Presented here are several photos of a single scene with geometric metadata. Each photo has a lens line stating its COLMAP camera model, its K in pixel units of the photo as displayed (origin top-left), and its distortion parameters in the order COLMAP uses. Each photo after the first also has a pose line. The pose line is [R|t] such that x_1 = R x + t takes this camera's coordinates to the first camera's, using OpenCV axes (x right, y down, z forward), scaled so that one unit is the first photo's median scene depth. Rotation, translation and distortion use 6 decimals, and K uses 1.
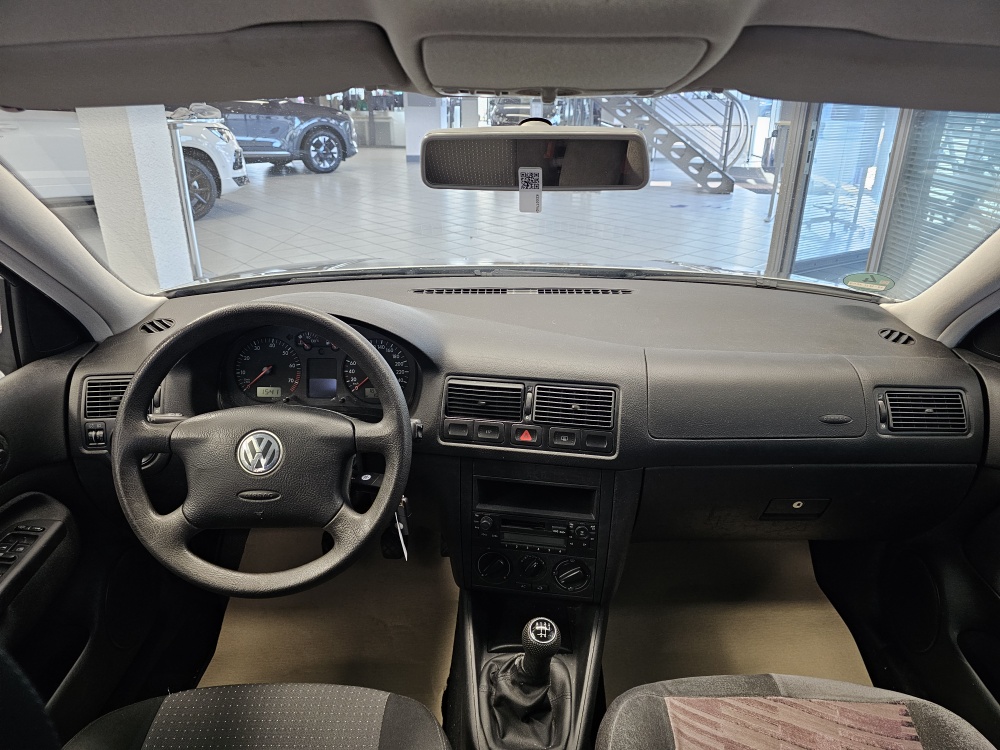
lens RADIAL K [[676.3, 0, 504.3], [0, 676.3, 370.9], [0, 0, 1]] dist [0.060209, -0.065709]
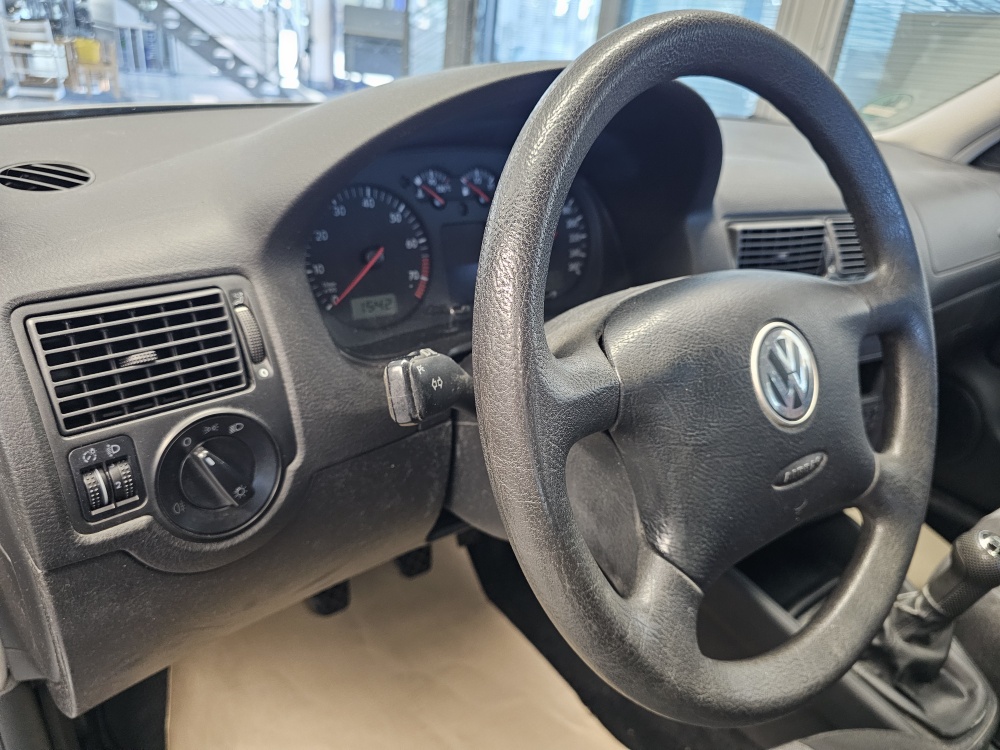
lens RADIAL K [[691.6, 0, 493.4], [0, 691.6, 375.1], [0, 0, 1]] dist [0.045328, -0.051098]
pose [[0.790678, -0.200084, 0.578614, -0.622873], [0.148733, 0.979552, 0.135485, 0.027713], [-0.593891, -0.021066, 0.804269, 0.621963]]
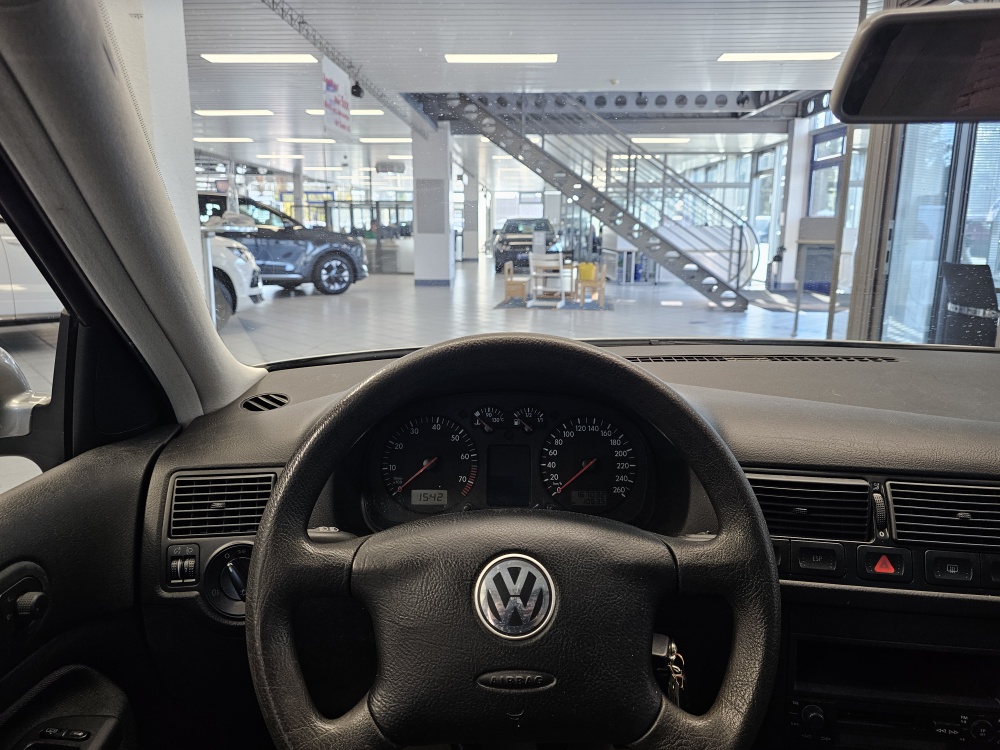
lens RADIAL K [[680.1, 0, 500.1], [0, 680.1, 361.5], [0, 0, 1]] dist [0.063644, -0.072352]
pose [[0.999957, -0.003300, 0.008683, -0.309244], [0.004940, 0.980541, -0.196252, 0.035353], [-0.007866, 0.196287, 0.980515, 0.345484]]
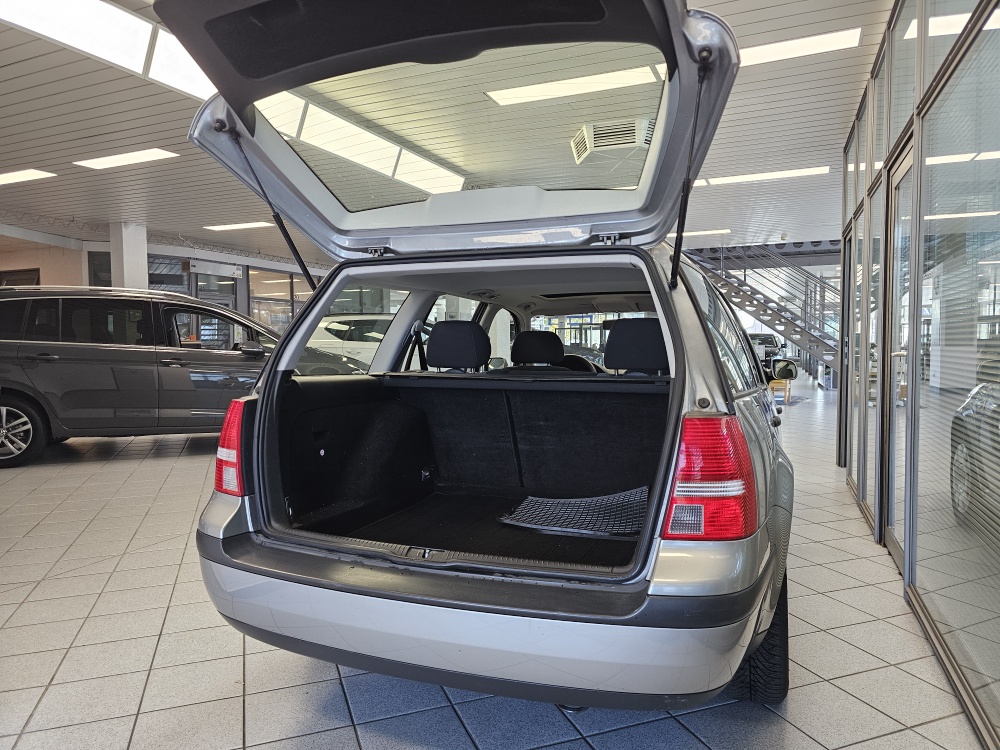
lens RADIAL K [[671.3, 0, 498.2], [0, 671.3, 380.2], [0, 0, 1]] dist [0.079380, -0.069598]
pose [[0.932138, 0.006542, -0.362044, 0.801764], [-0.126779, 0.942448, -0.309383, 1.407726], [0.339183, 0.334288, 0.879322, -2.860912]]
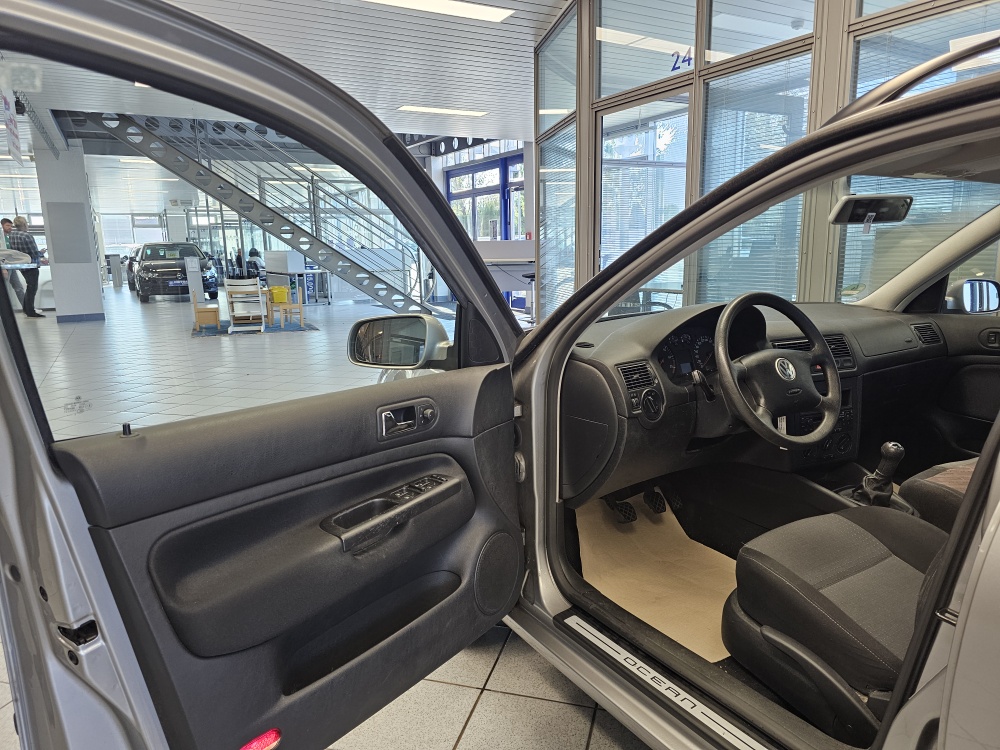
lens RADIAL K [[676.3, 0, 504.3], [0, 676.3, 370.9], [0, 0, 1]] dist [0.060209, -0.065709]
pose [[0.843412, -0.119380, 0.523837, -1.566909], [0.227706, 0.962529, -0.147265, 0.178013], [-0.486628, 0.243486, 0.838992, -0.106911]]
